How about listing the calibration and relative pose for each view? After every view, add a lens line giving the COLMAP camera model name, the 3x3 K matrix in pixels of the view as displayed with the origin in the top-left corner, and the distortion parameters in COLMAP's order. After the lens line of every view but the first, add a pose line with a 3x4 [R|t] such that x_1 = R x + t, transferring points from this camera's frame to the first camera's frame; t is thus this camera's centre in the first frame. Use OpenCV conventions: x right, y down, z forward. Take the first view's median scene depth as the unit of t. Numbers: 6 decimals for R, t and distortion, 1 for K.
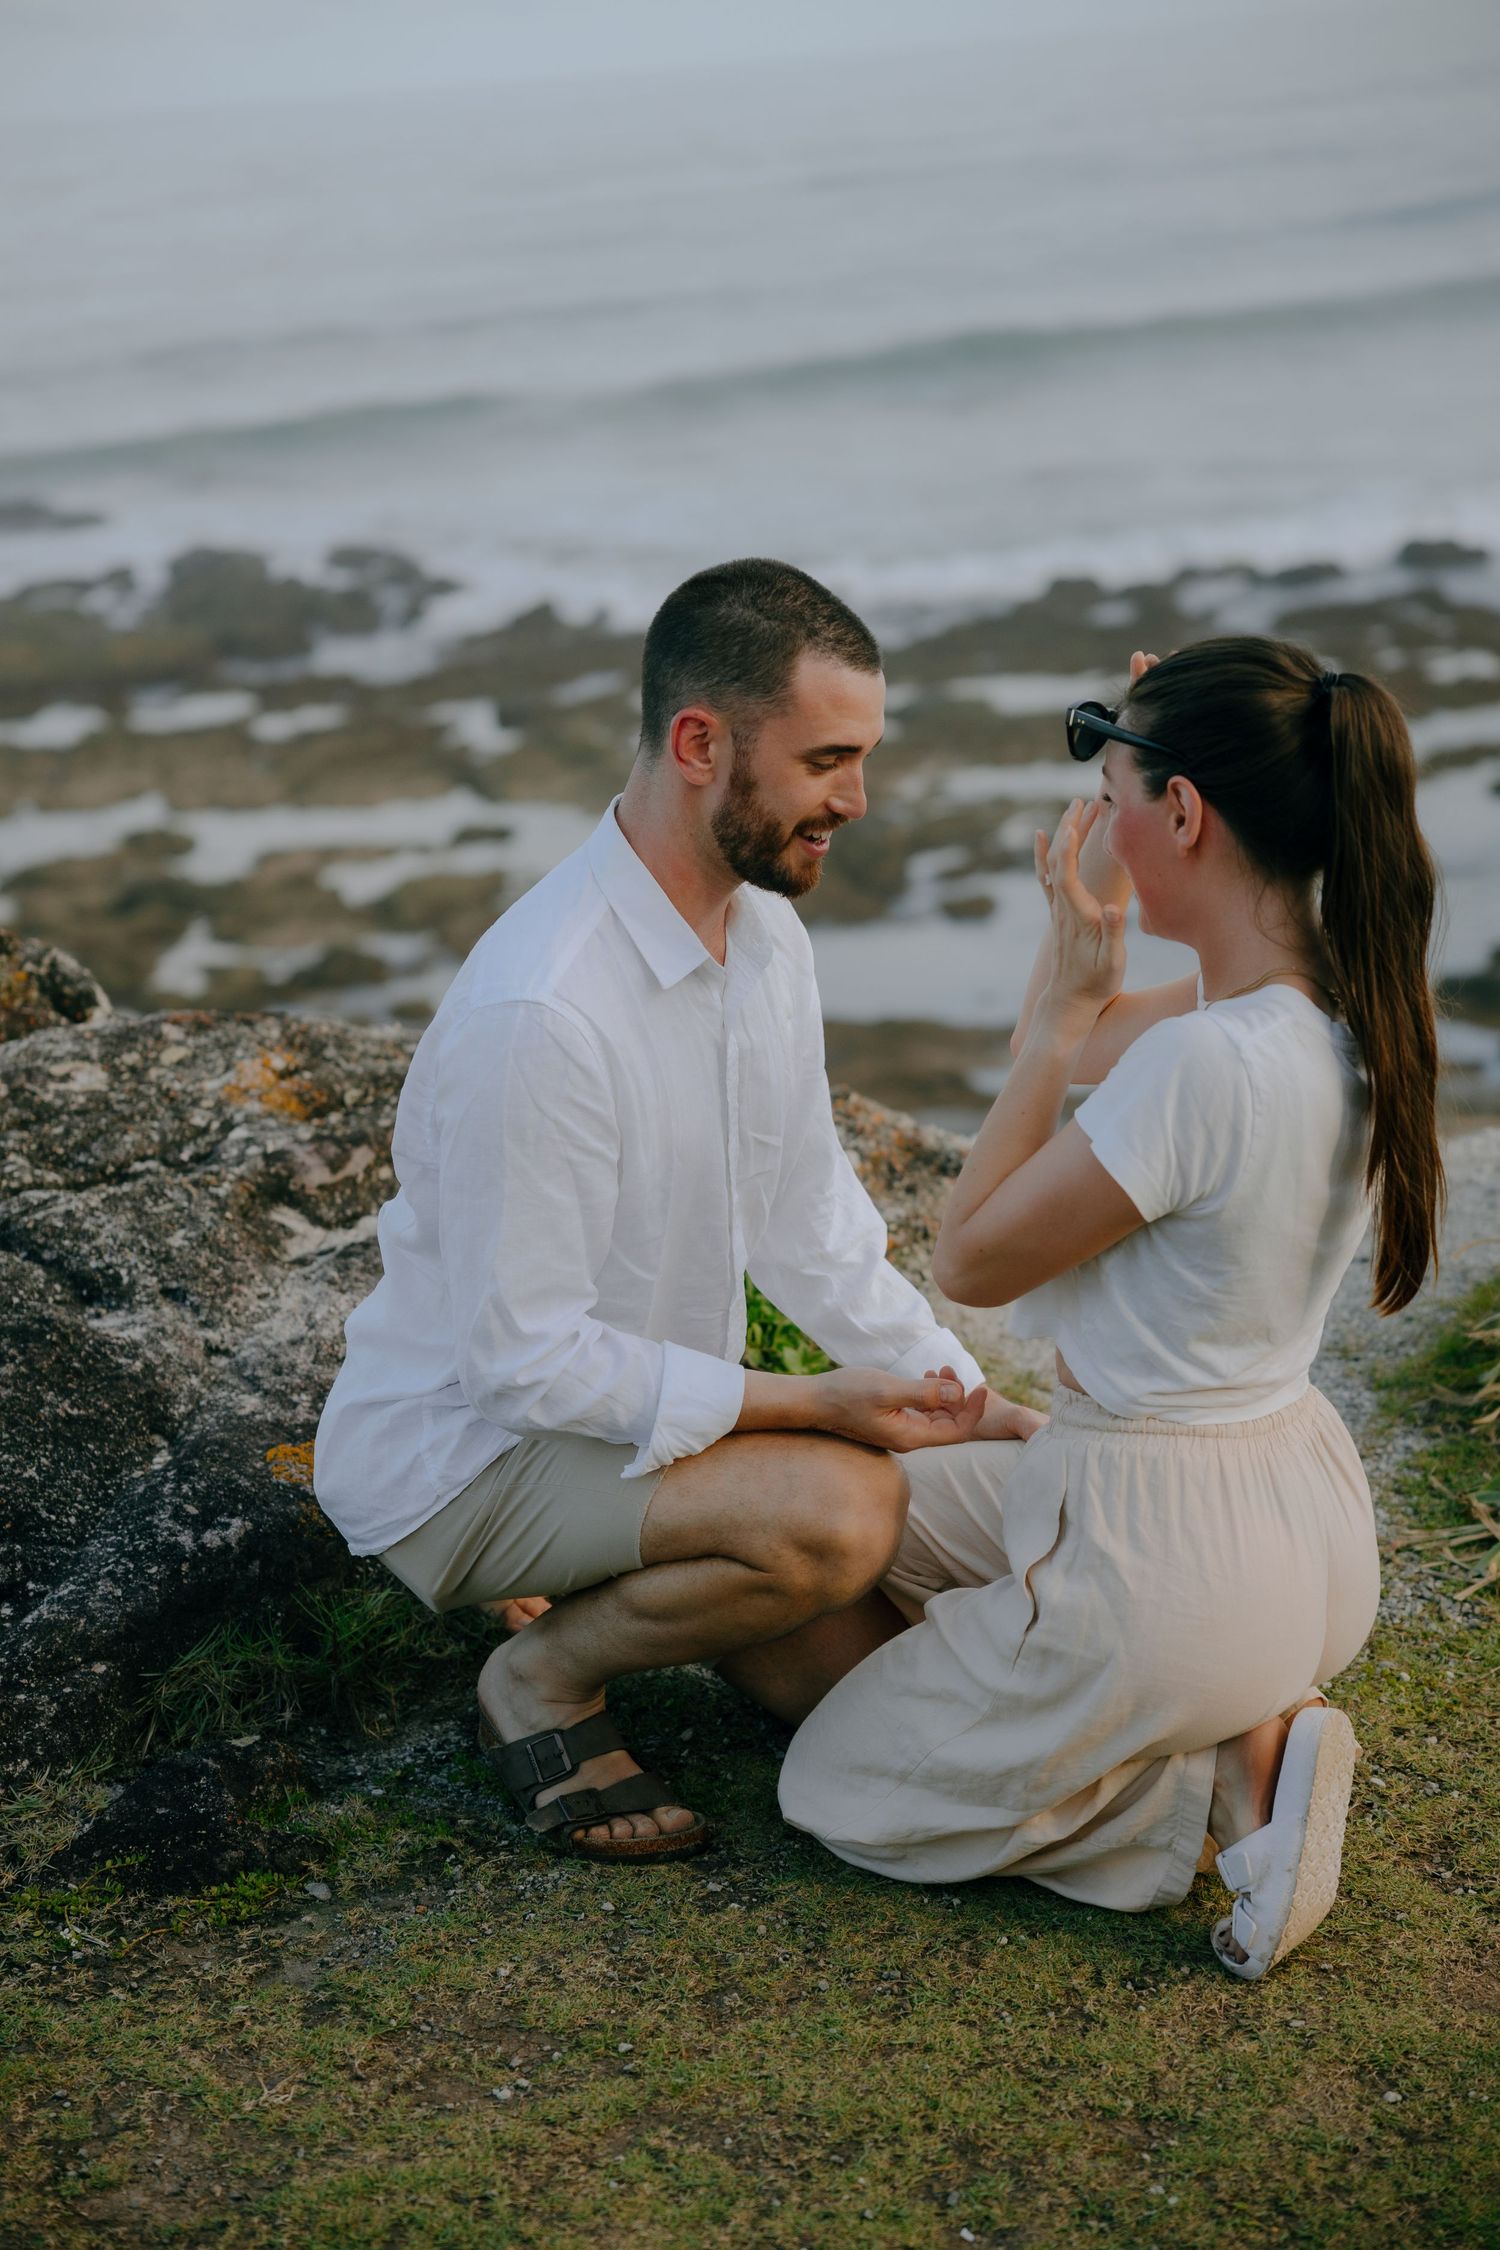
lens RADIAL K [[4347.1, 0, 754.6], [0, 4347.1, 1131.5], [0, 0, 1]] dist [0.288127, 0.000000]
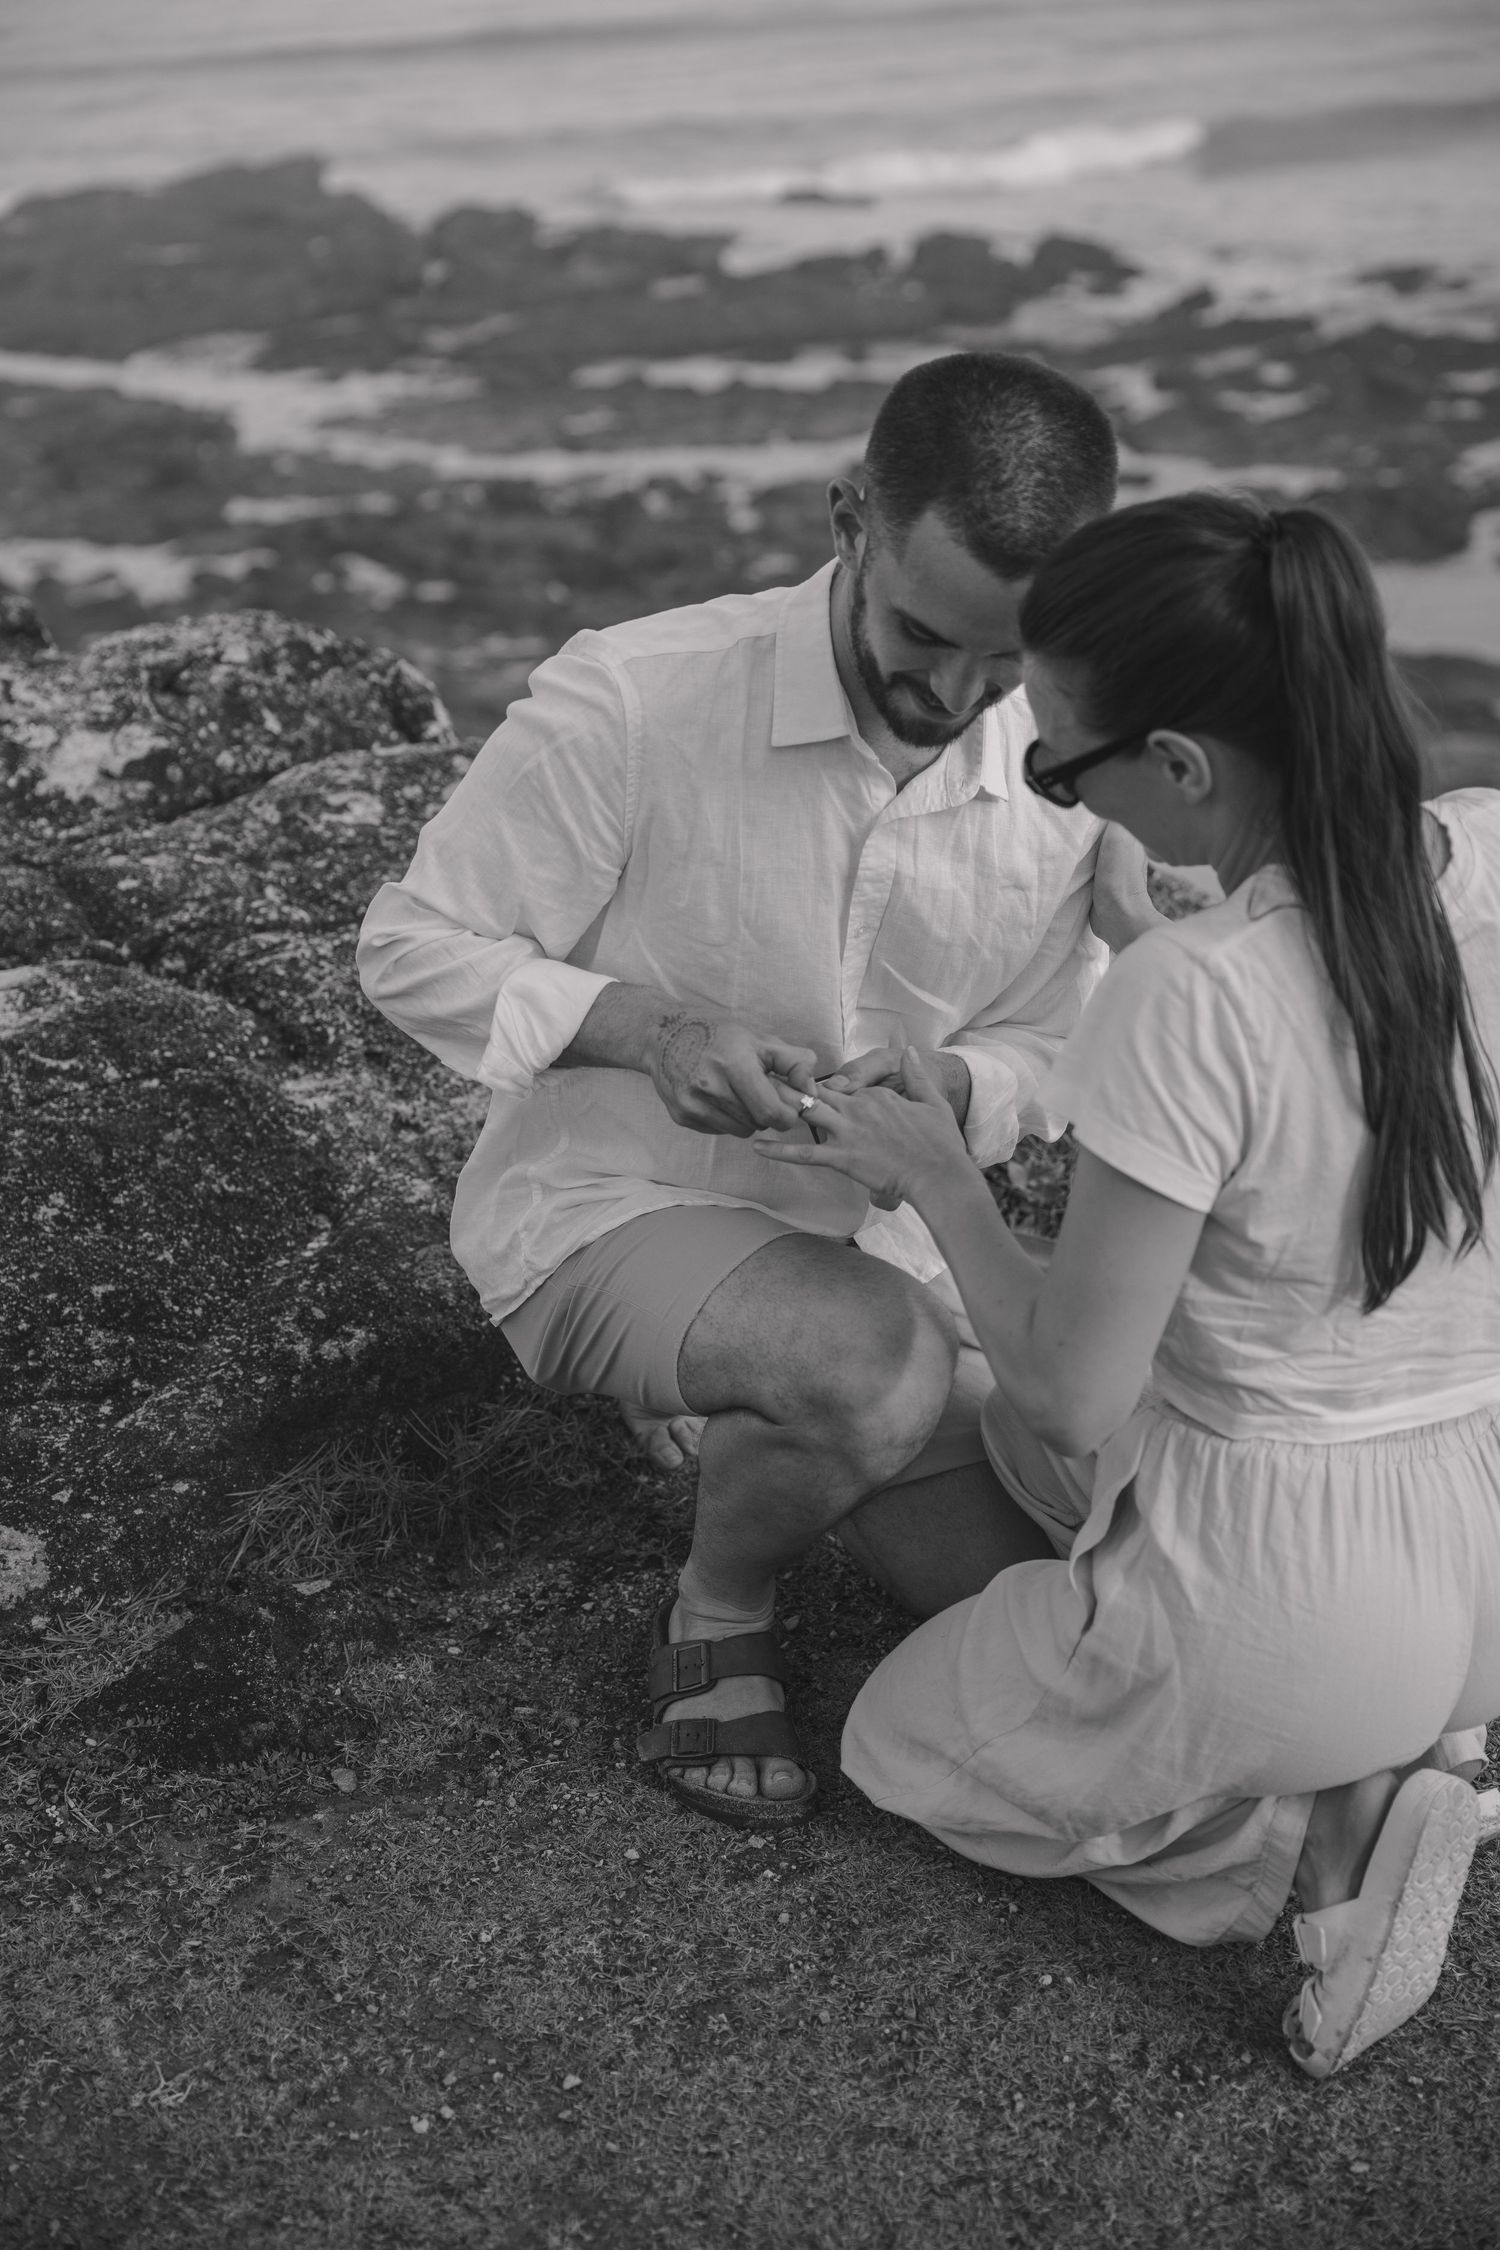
lens RADIAL K [[3302.0, 0, 741.0], [0, 3302.0, 1115.2], [0, 0, 1]] dist [0.156765, 0.000000]
pose [[0.980880, 0.096550, -0.168975, 0.087435], [-0.074583, 0.988460, 0.131850, -0.064197], [0.179755, -0.116726, 0.976762, 0.342644]]
